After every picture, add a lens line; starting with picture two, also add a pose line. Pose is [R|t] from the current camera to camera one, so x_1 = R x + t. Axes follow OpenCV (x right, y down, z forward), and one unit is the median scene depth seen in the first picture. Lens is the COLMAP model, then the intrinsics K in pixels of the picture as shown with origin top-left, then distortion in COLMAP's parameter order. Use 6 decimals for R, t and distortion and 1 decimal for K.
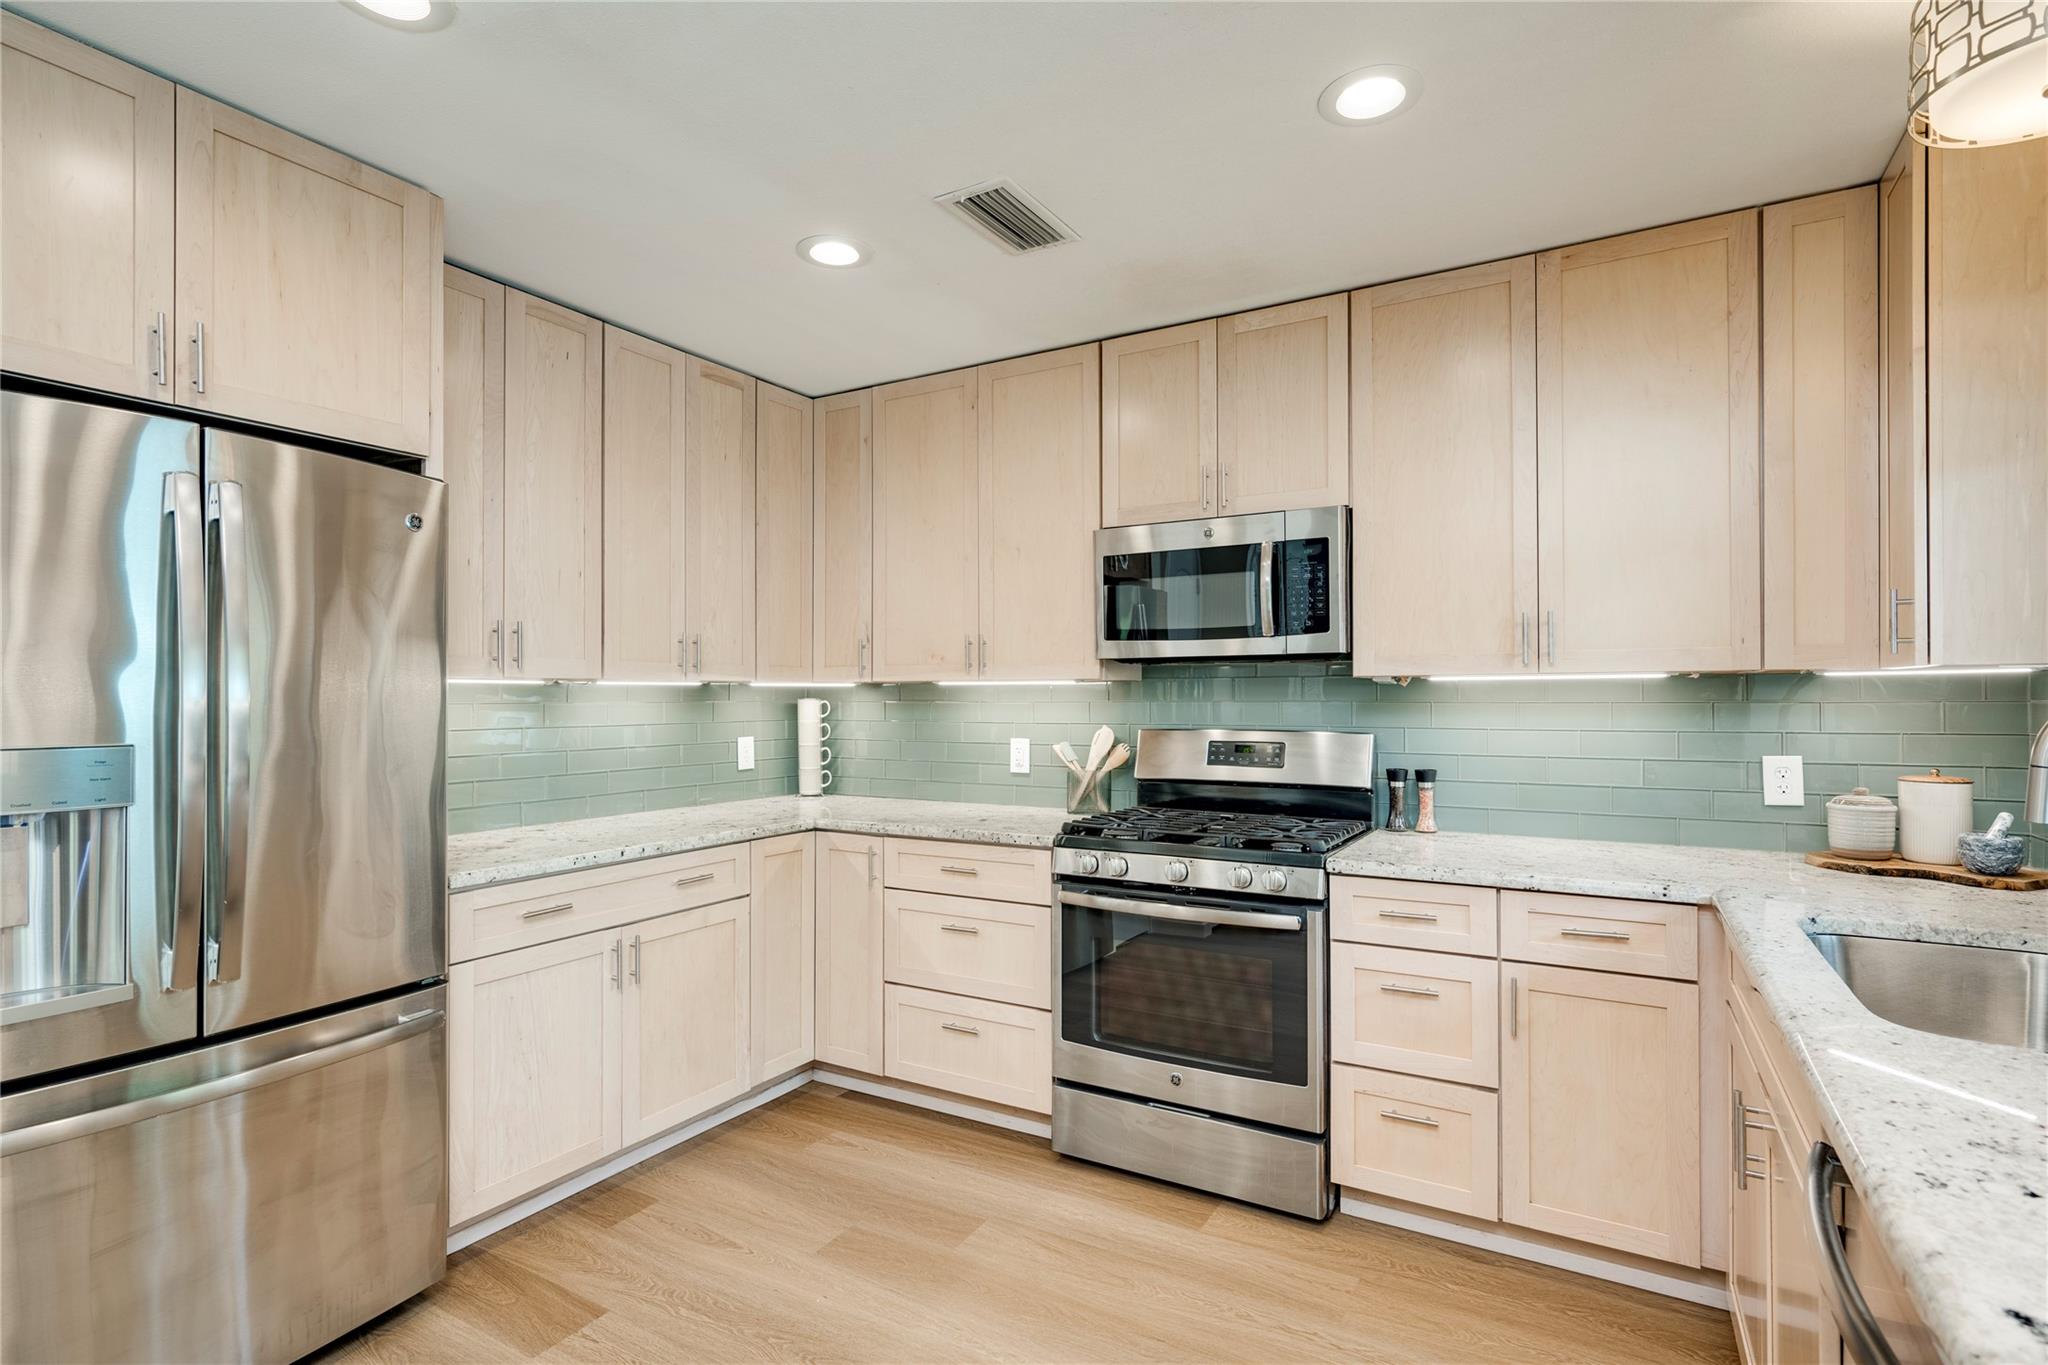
lens RADIAL K [[994.2, 0, 1033.1], [0, 994.2, 690.4], [0, 0, 1]] dist [0.000486, -0.000293]
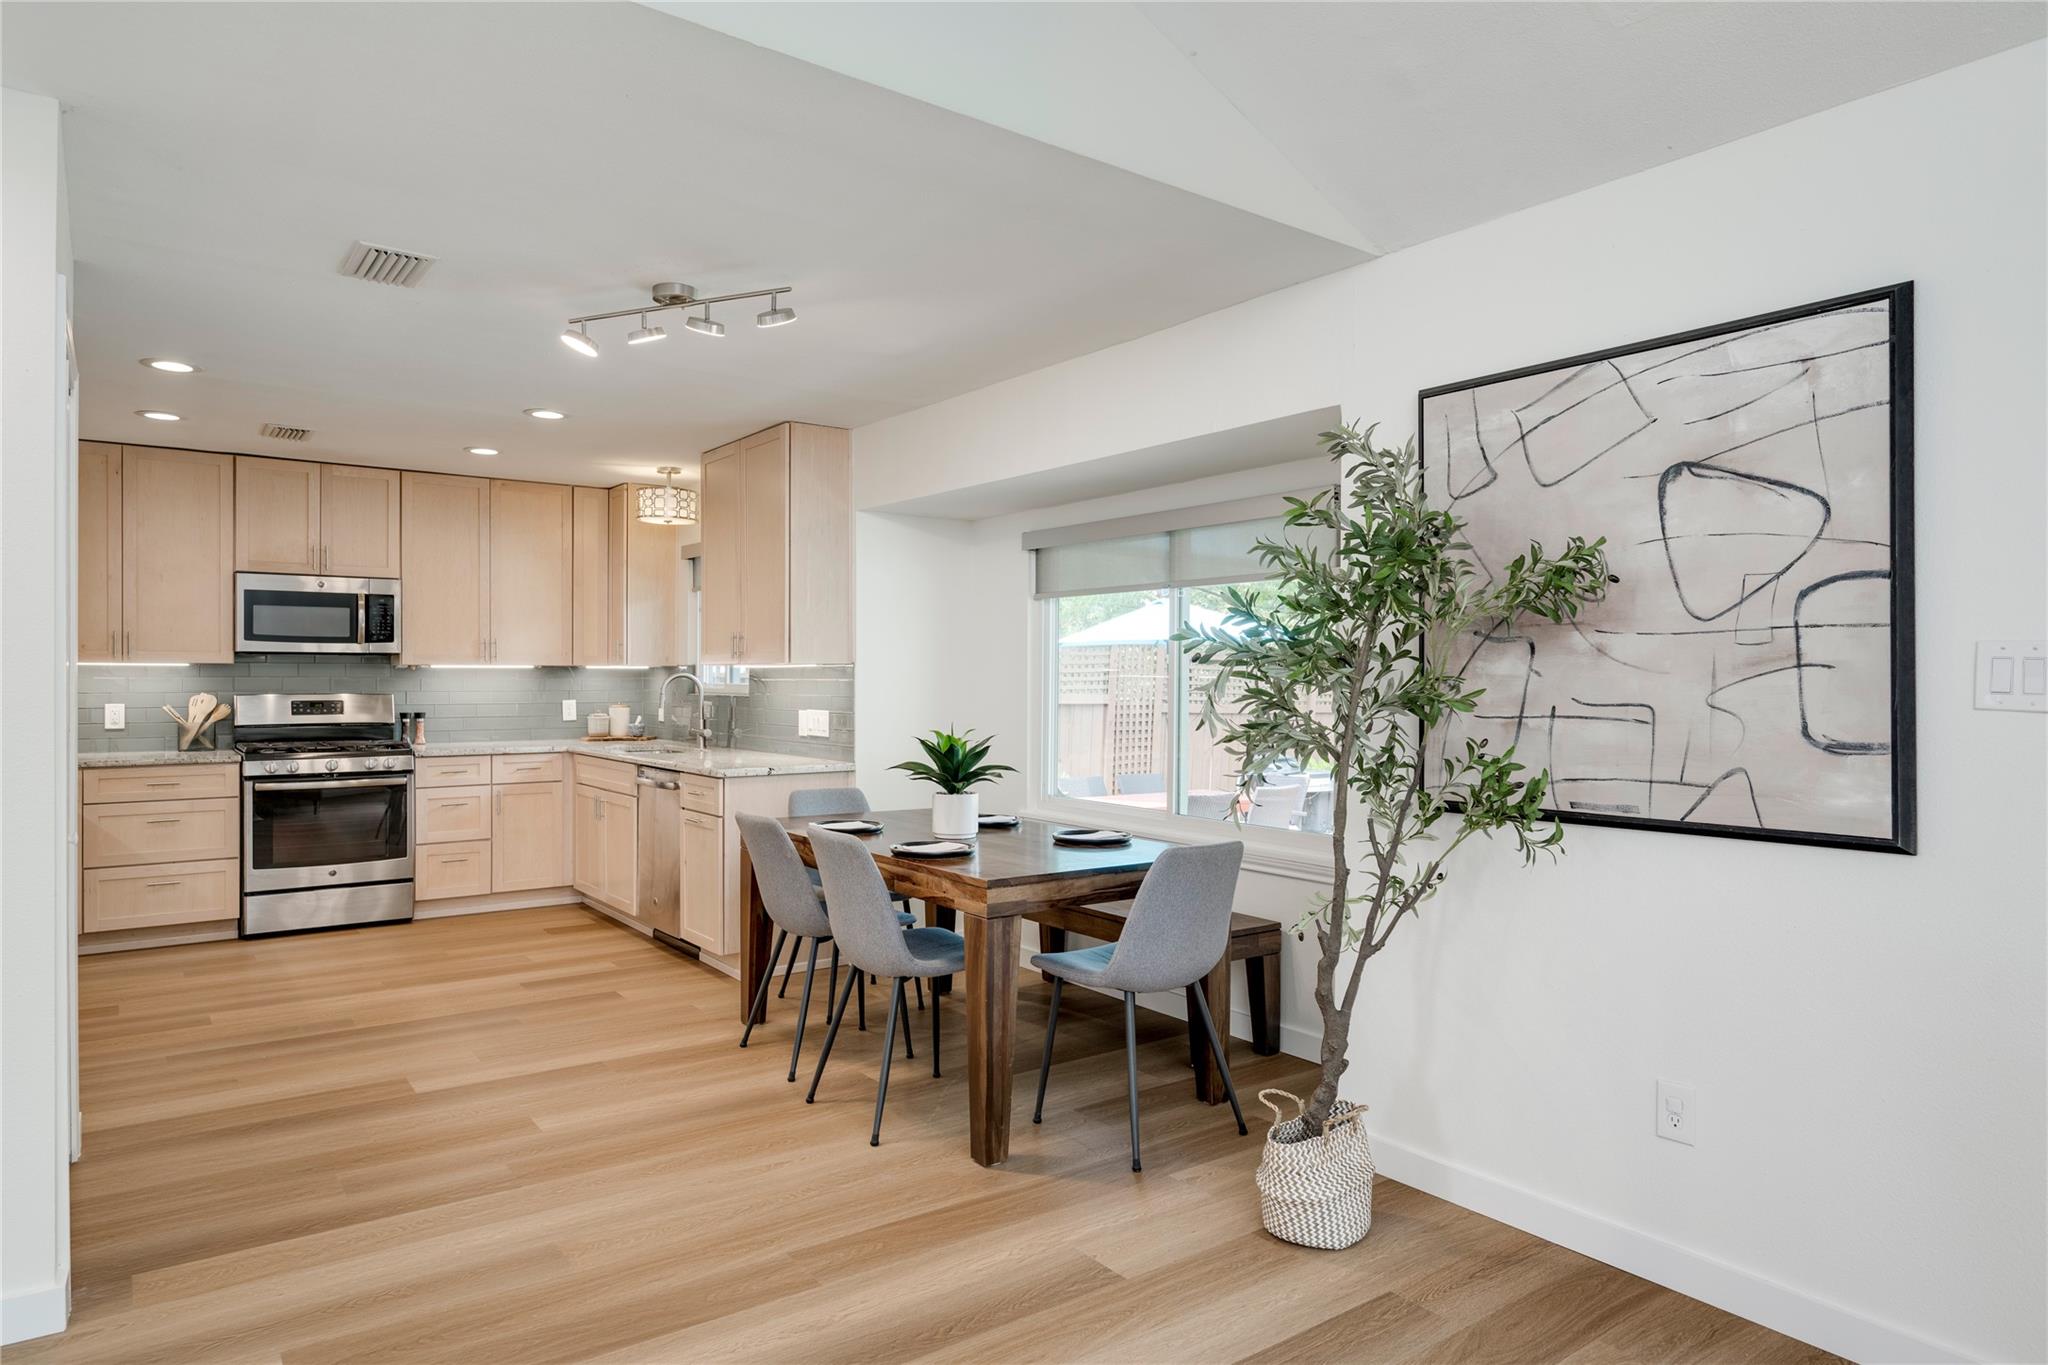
lens RADIAL K [[1215.4, 0, 1024.0], [0, 1215.4, 682.5], [0, 0, 1]] dist [0.002171, -0.000079]
pose [[0.398600, -0.001093, 0.917124, -1.394476], [-0.010068, 0.999934, 0.005568, -0.004746], [-0.917070, -0.011453, 0.398563, -1.099239]]
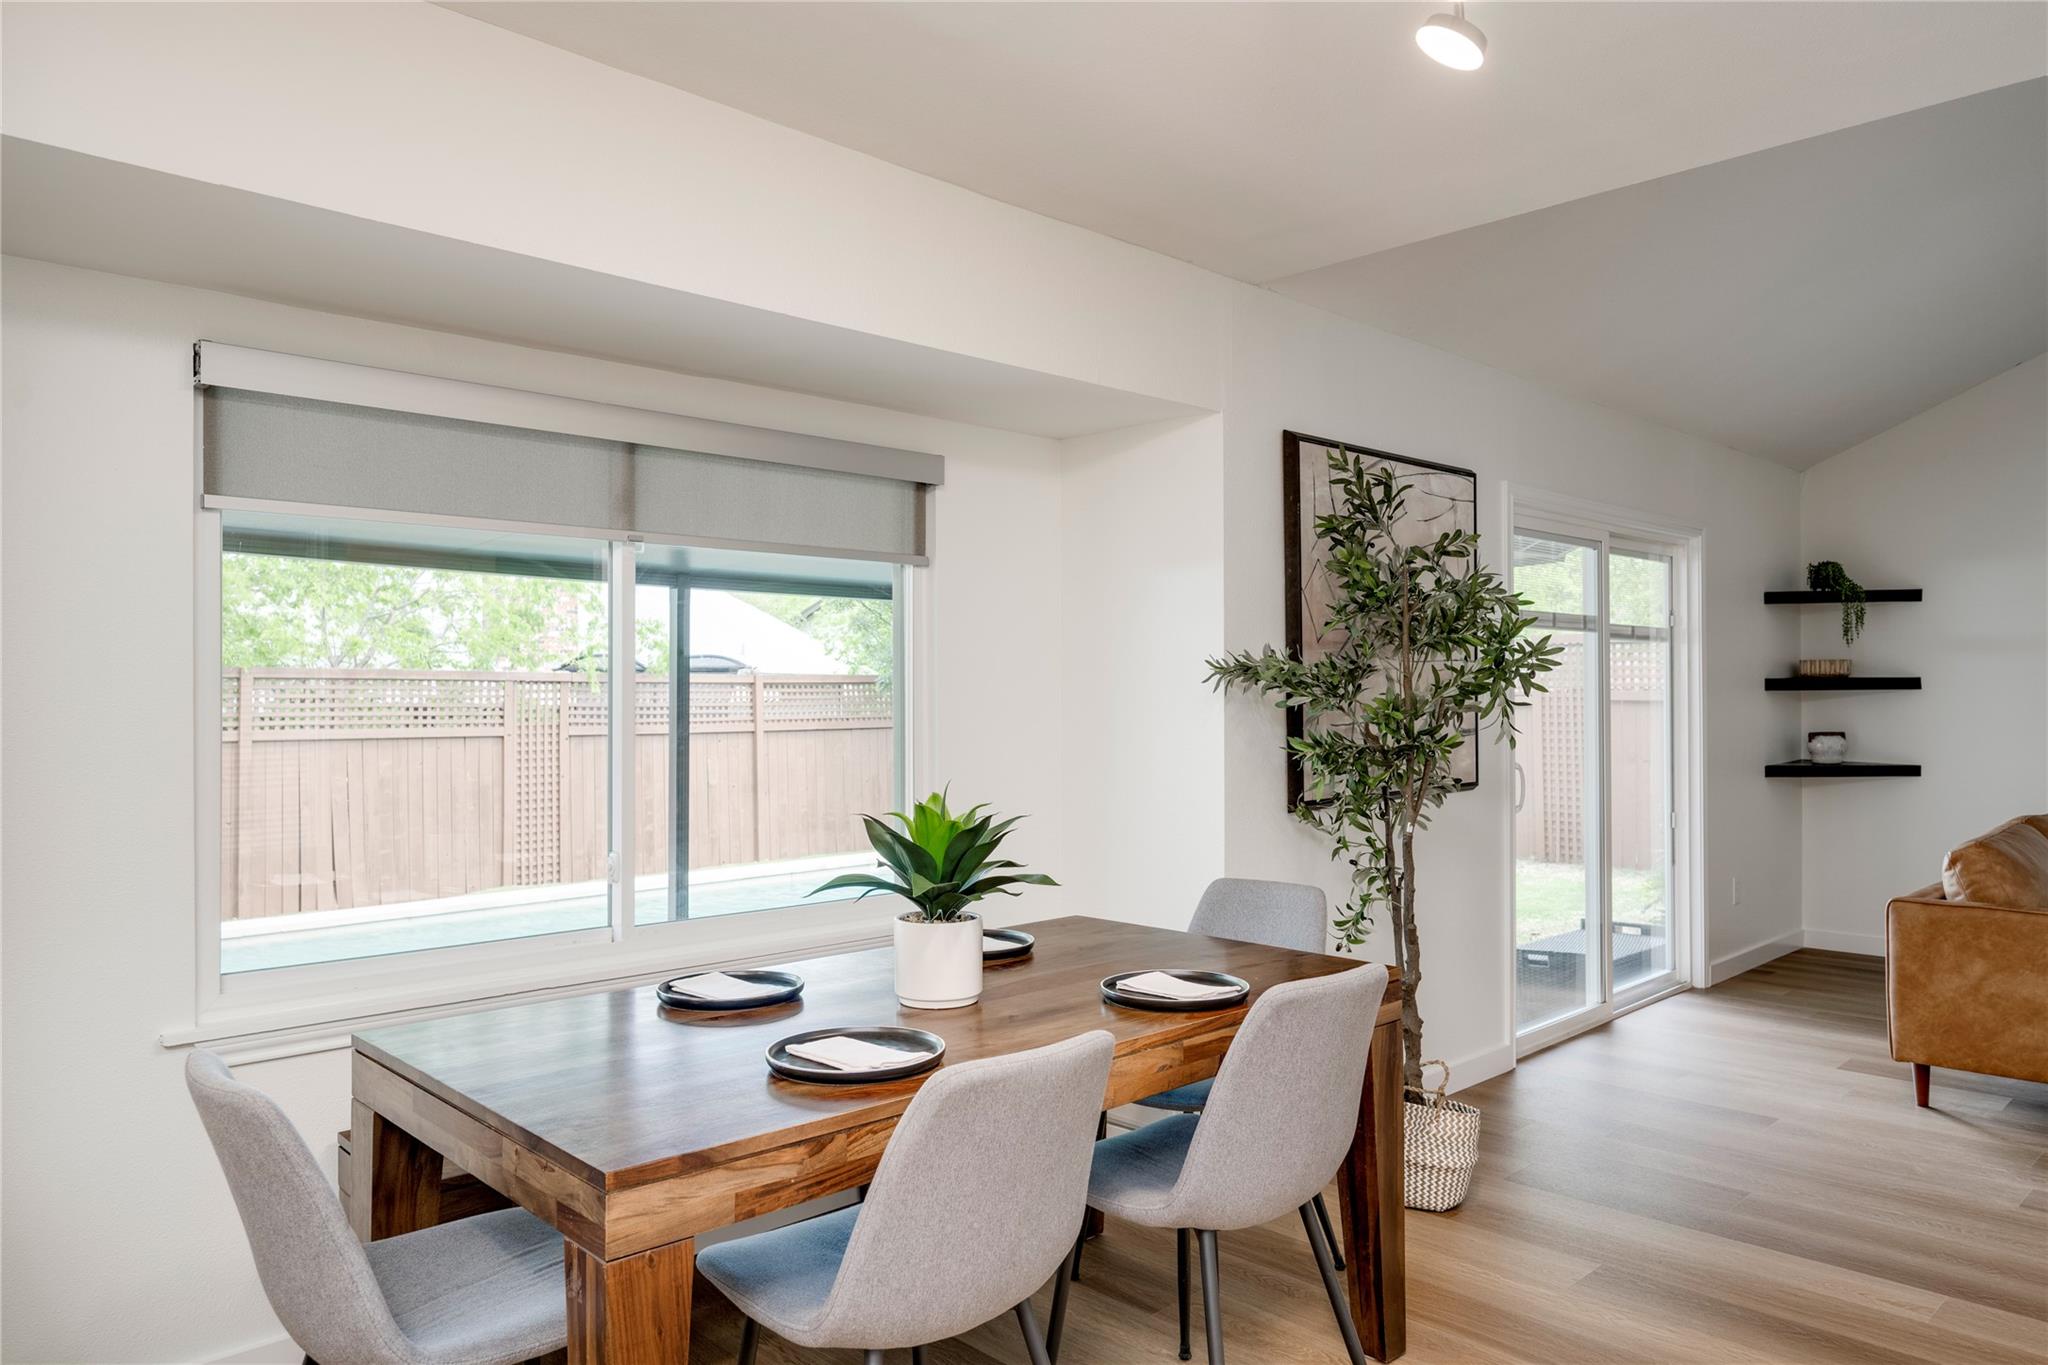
lens RADIAL K [[1371.7, 0, 1024.0], [0, 1371.7, 682.5], [0, 0, 1]] dist [-0.002637, -0.001498]
pose [[-0.961140, 0.005314, 0.276009, -0.340304], [0.001643, 0.999907, -0.013530, 0.001746], [-0.276055, -0.012550, -0.961060, 0.425701]]
